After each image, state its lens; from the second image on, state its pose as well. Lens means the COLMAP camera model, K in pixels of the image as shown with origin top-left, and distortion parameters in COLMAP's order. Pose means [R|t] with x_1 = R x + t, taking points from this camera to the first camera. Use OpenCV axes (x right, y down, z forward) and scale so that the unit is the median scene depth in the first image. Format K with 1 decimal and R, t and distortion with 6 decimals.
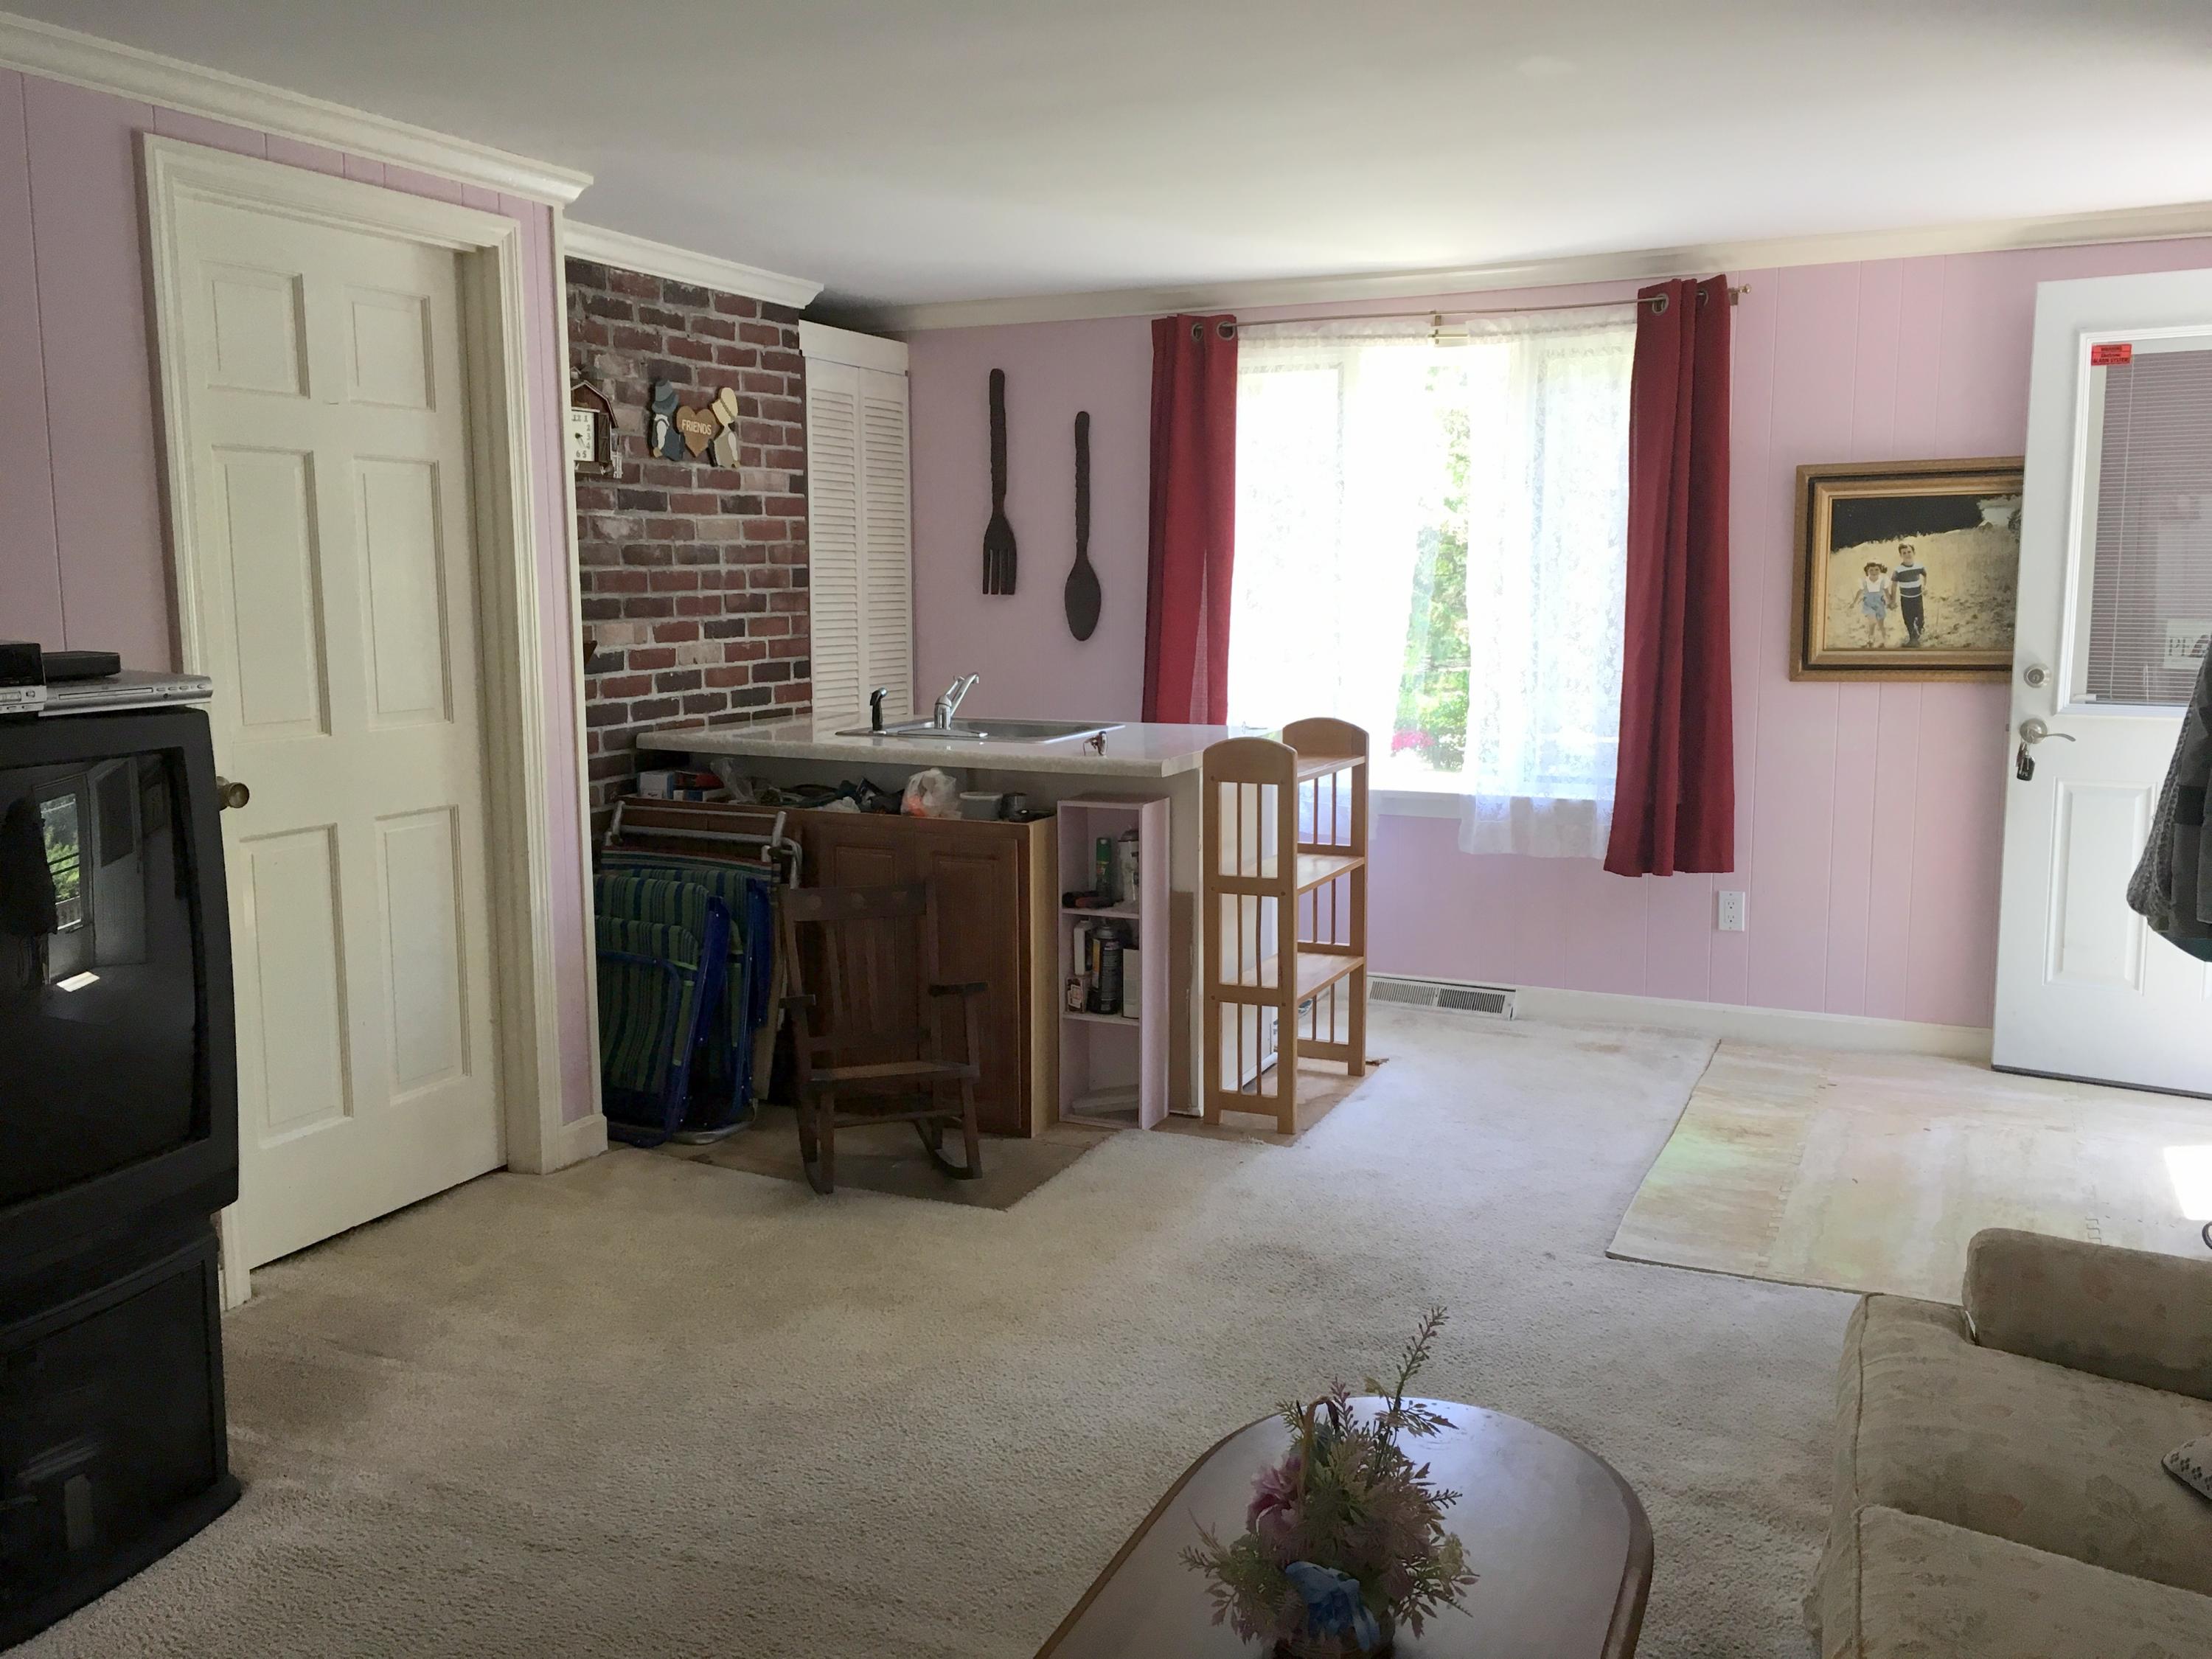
lens RADIAL K [[1858.7, 0, 1106.0], [0, 1858.7, 829.5], [0, 0, 1]] dist [-0.002817, -0.000211]
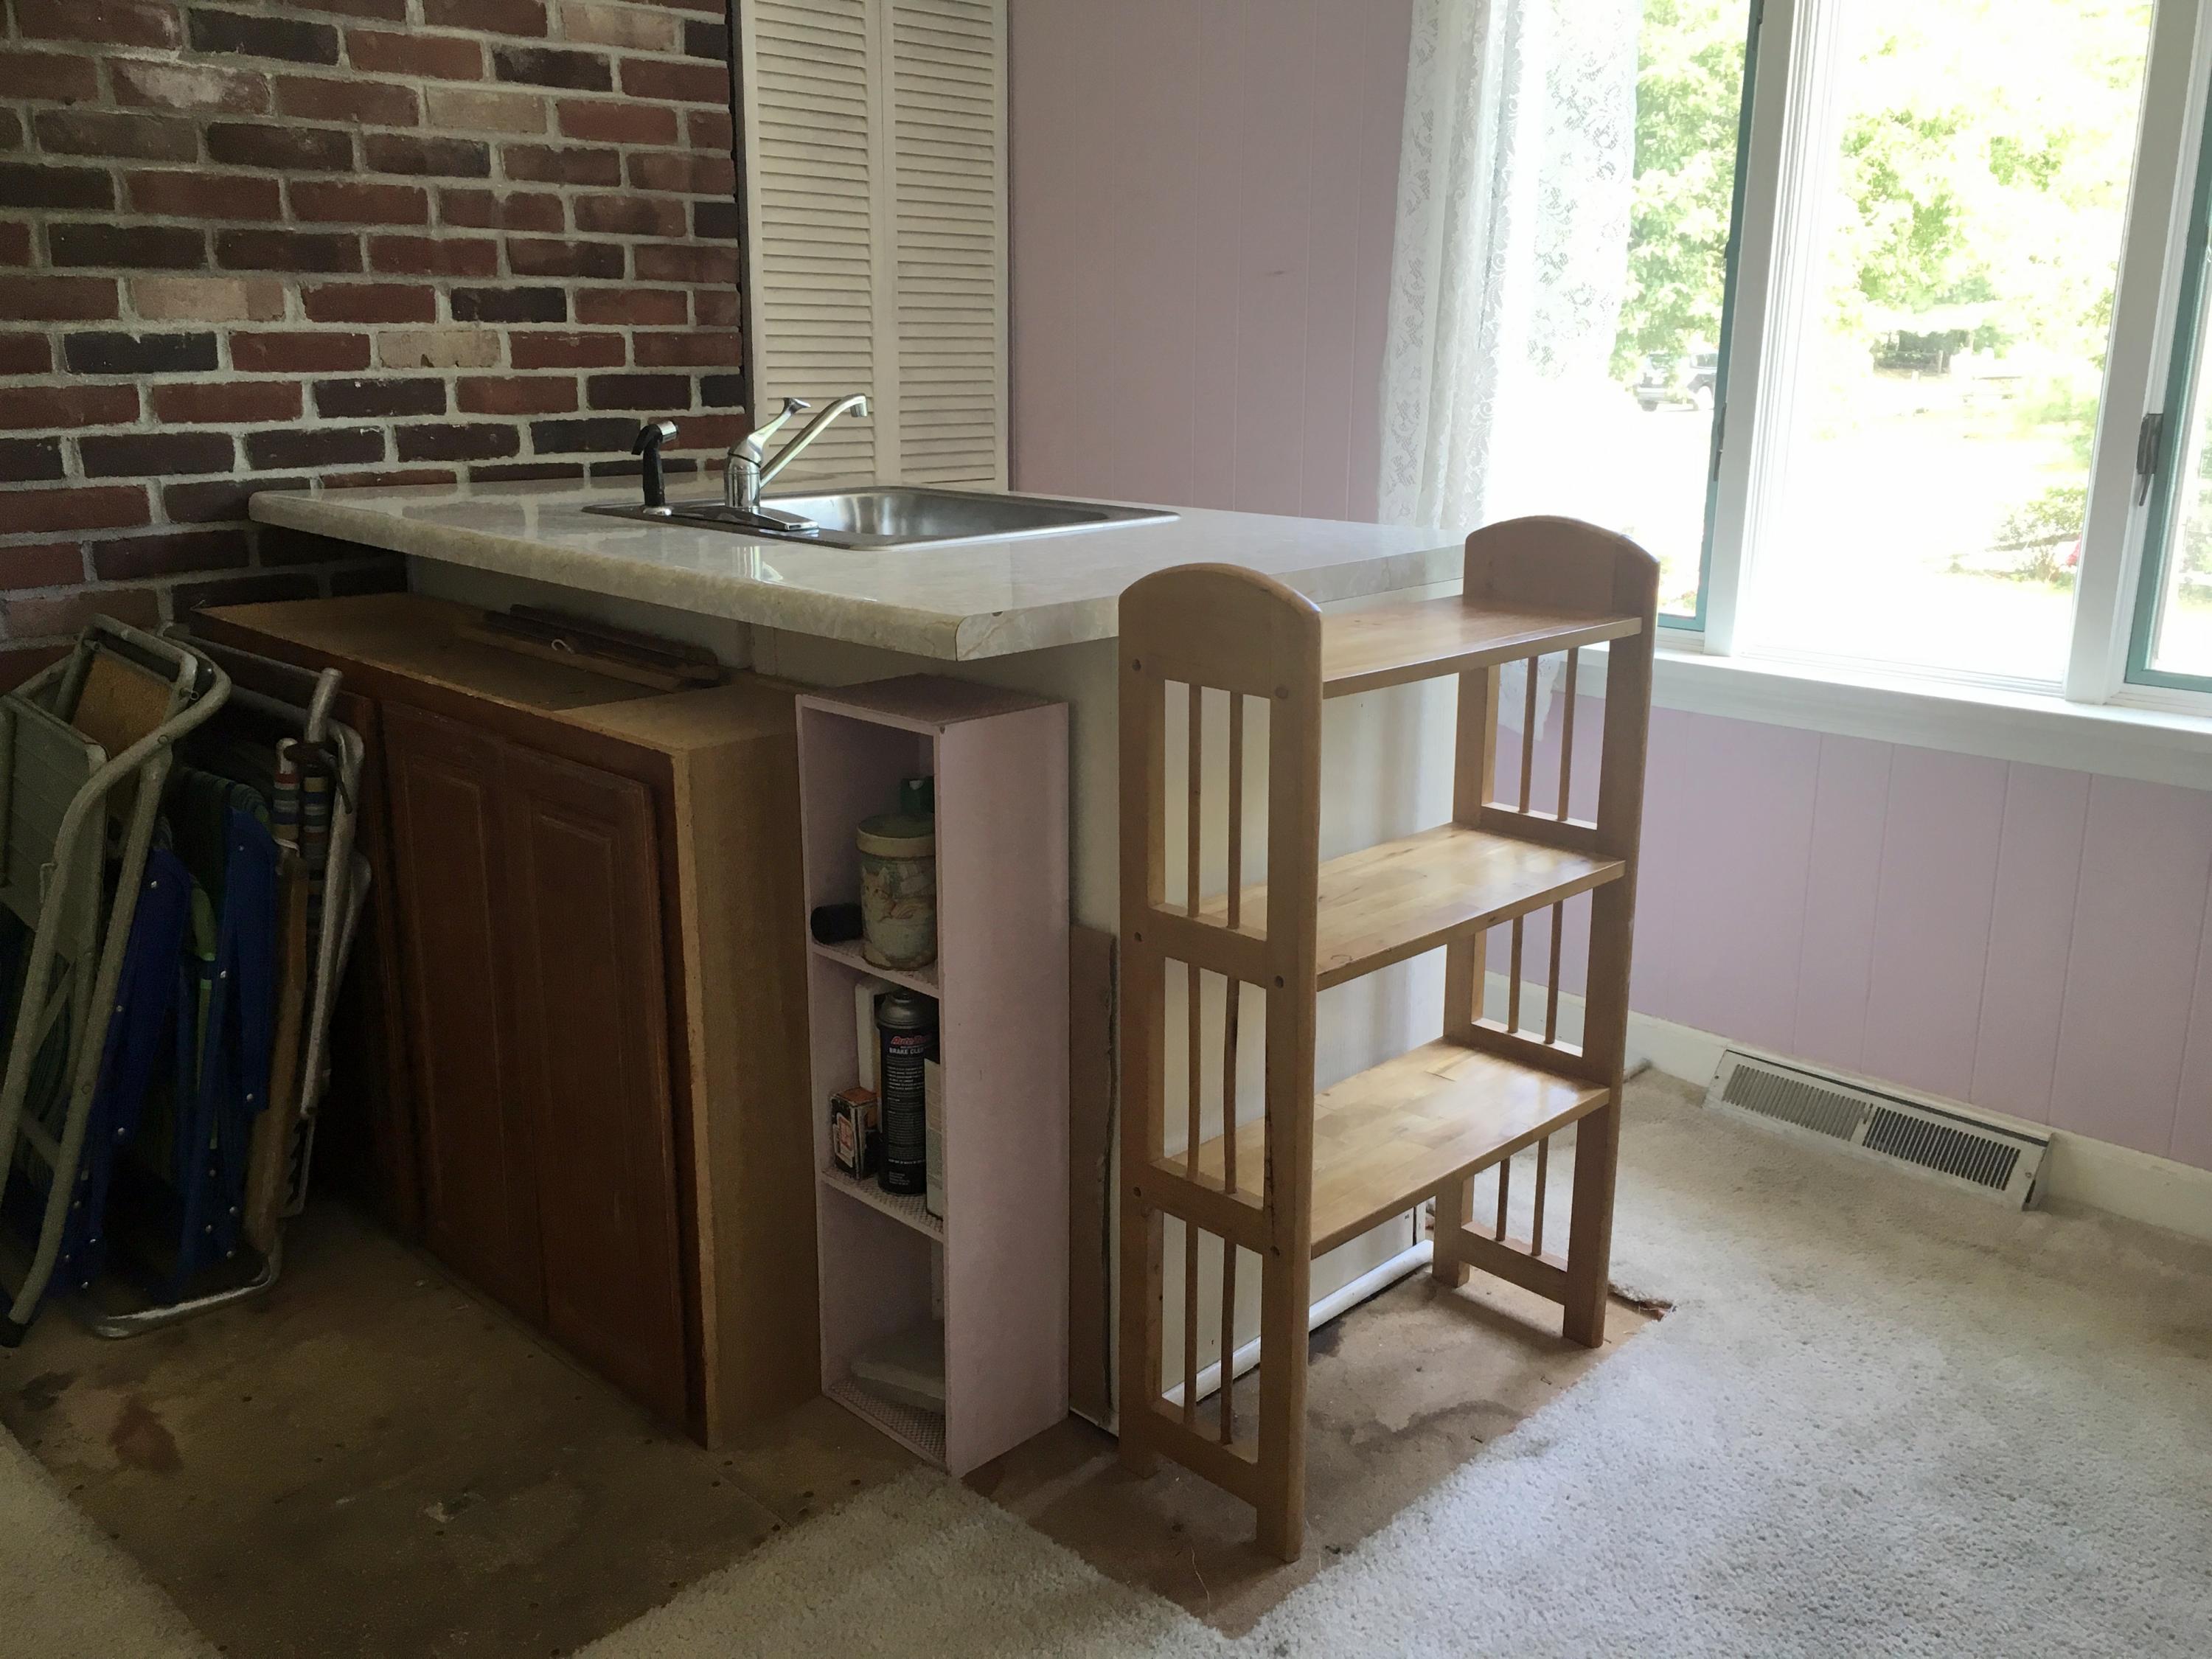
lens RADIAL K [[1854.4, 0, 1106.0], [0, 1854.4, 829.5], [0, 0, 1]] dist [0.066008, -0.108363]
pose [[0.941980, 0.095800, -0.321708, 0.155962], [-0.056063, 0.989848, 0.130606, -0.038476], [0.330954, -0.104992, 0.937788, 0.548068]]
